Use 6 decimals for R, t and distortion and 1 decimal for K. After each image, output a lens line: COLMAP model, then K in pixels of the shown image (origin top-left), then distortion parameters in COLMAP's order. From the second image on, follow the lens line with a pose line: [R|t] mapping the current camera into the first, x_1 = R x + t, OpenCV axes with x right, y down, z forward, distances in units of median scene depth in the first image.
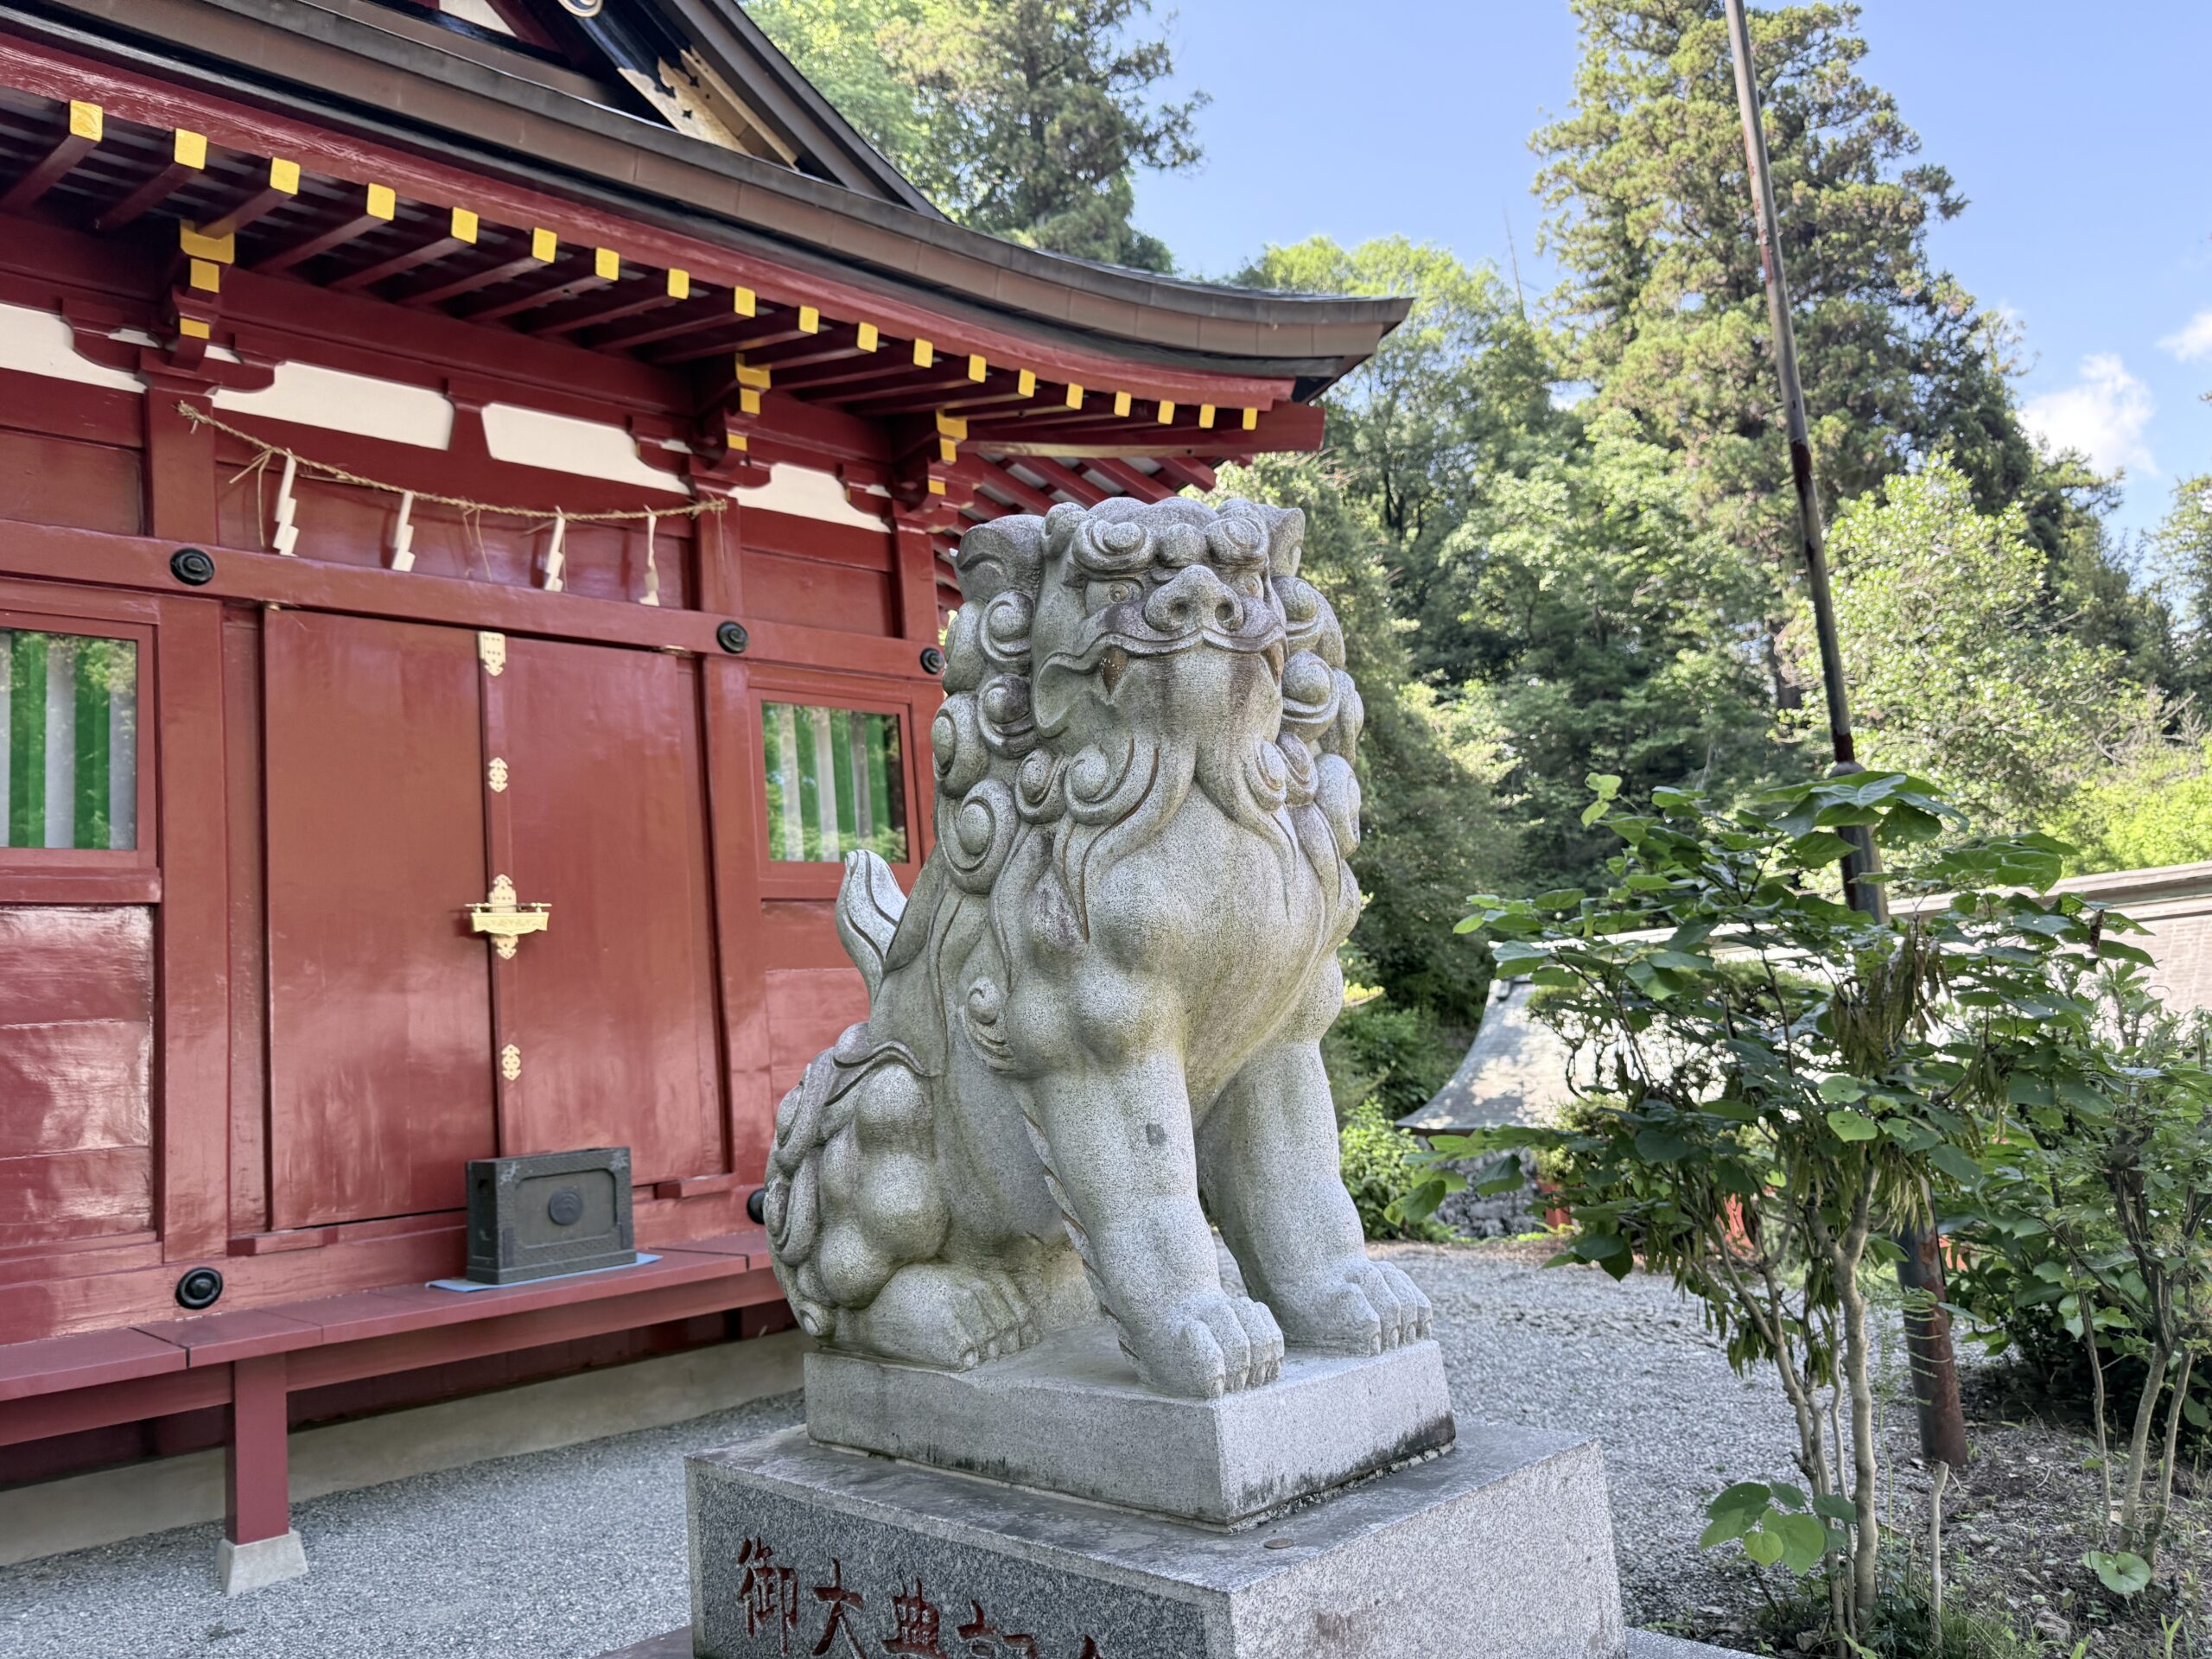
lens RADIAL K [[1611.1, 0, 1104.6], [0, 1611.1, 838.0], [0, 0, 1]] dist [0.063673, -0.054221]
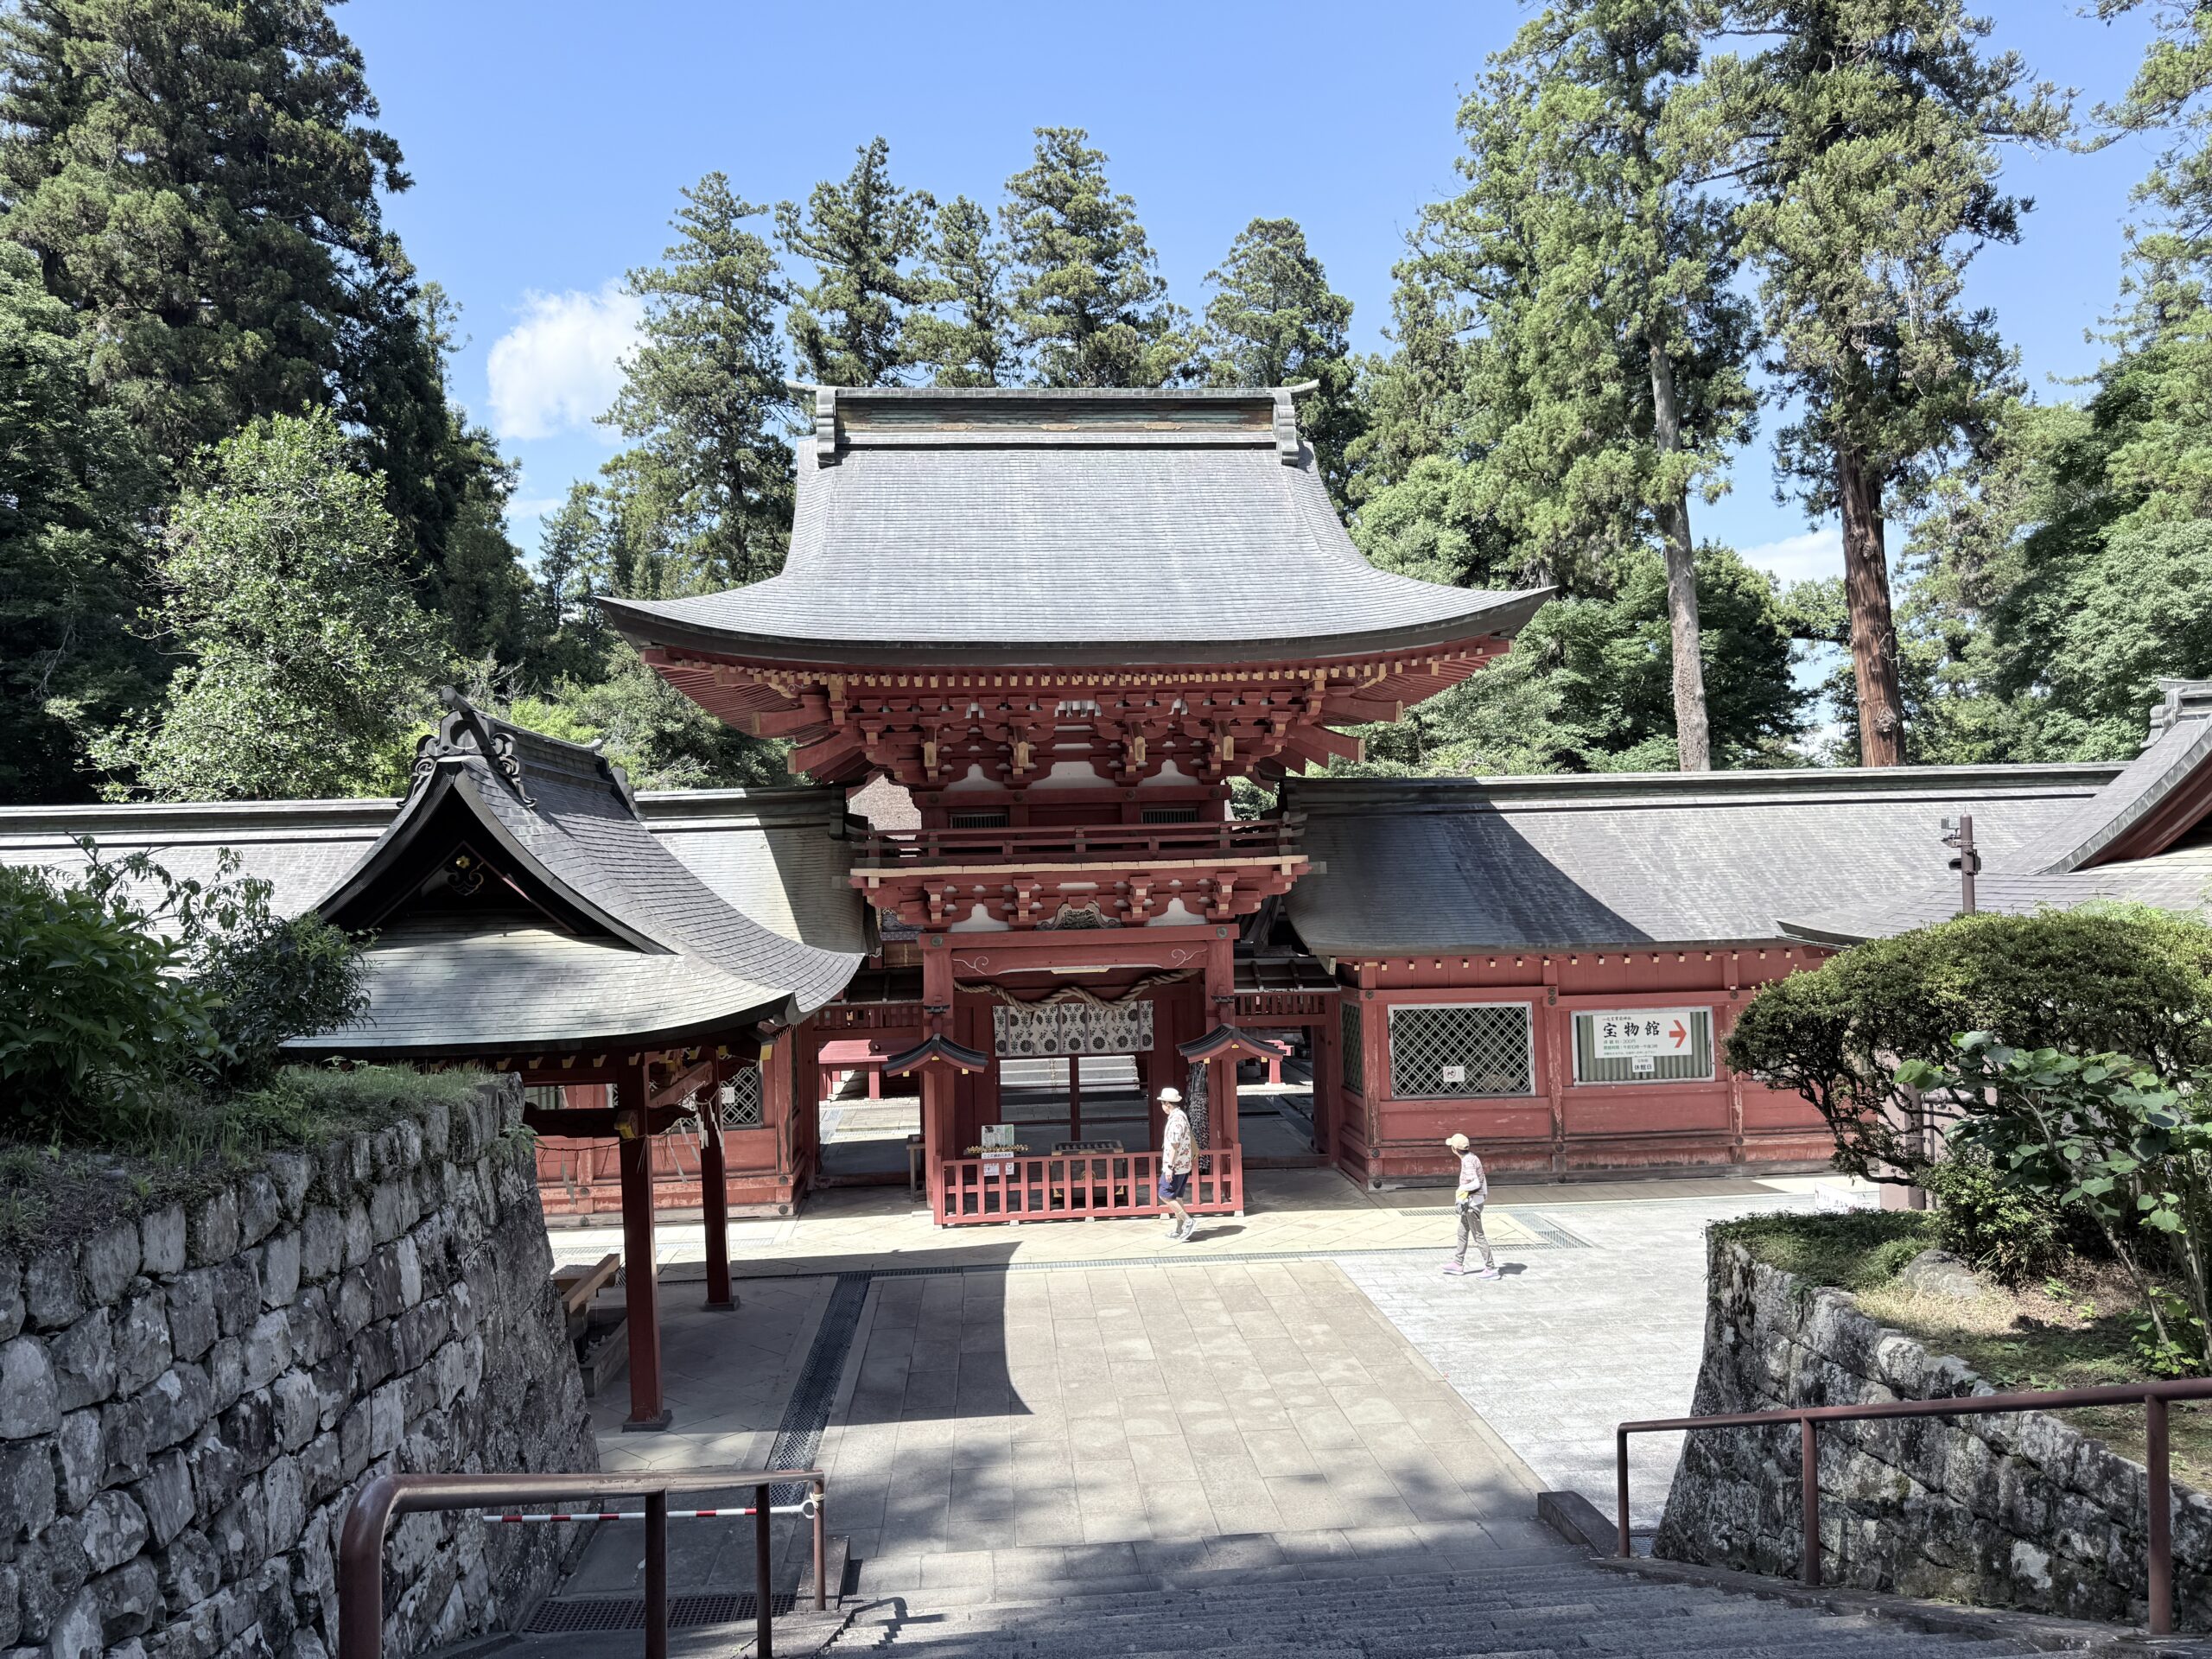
lens RADIAL K [[1611.1, 0, 1120.8], [0, 1611.1, 807.9], [0, 0, 1]] dist [0.063673, -0.054221]
pose [[0.607129, 0.109289, 0.787052, -0.000975], [-0.136488, 0.990118, -0.032200, -0.004088], [-0.782793, -0.087874, 0.616046, -0.099515]]
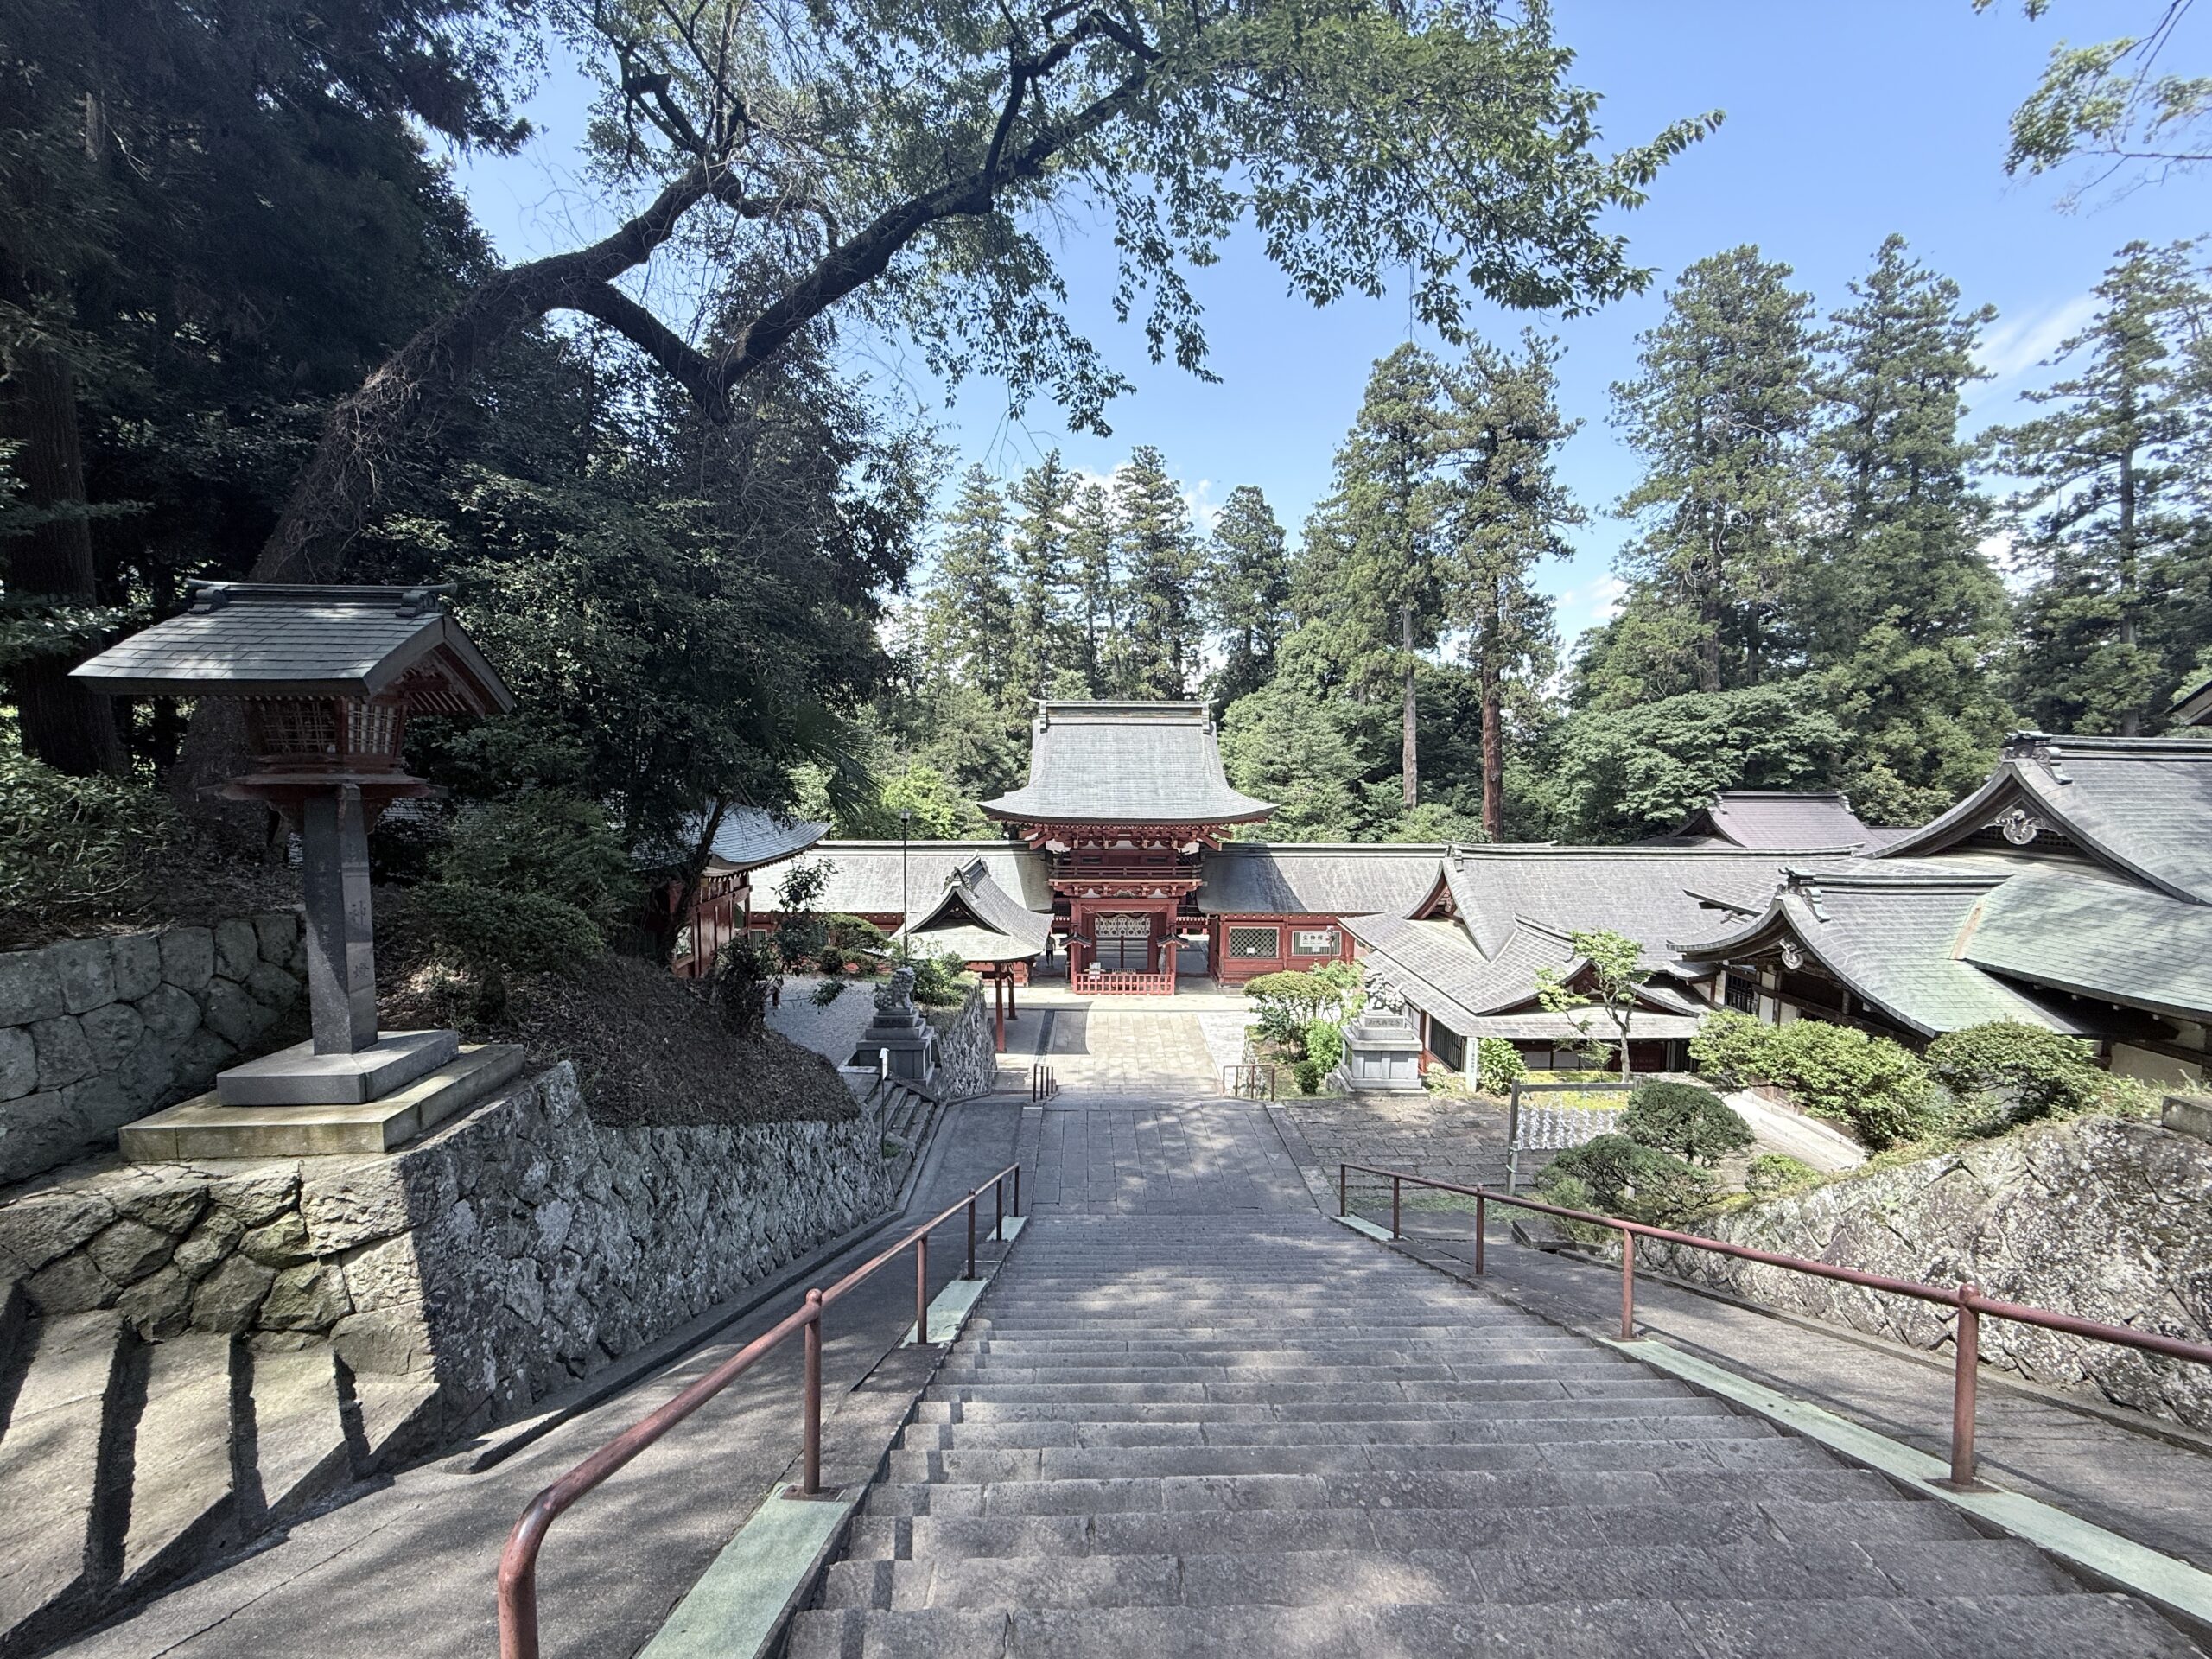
lens RADIAL K [[900.8, 0, 1101.9], [0, 900.8, 846.1], [0, 0, 1]] dist [-0.004253, 0.000668]
pose [[0.666915, 0.023563, 0.744761, -0.317010], [-0.166756, 0.978869, 0.118356, -0.158609], [-0.726234, -0.203127, 0.656752, -0.366688]]
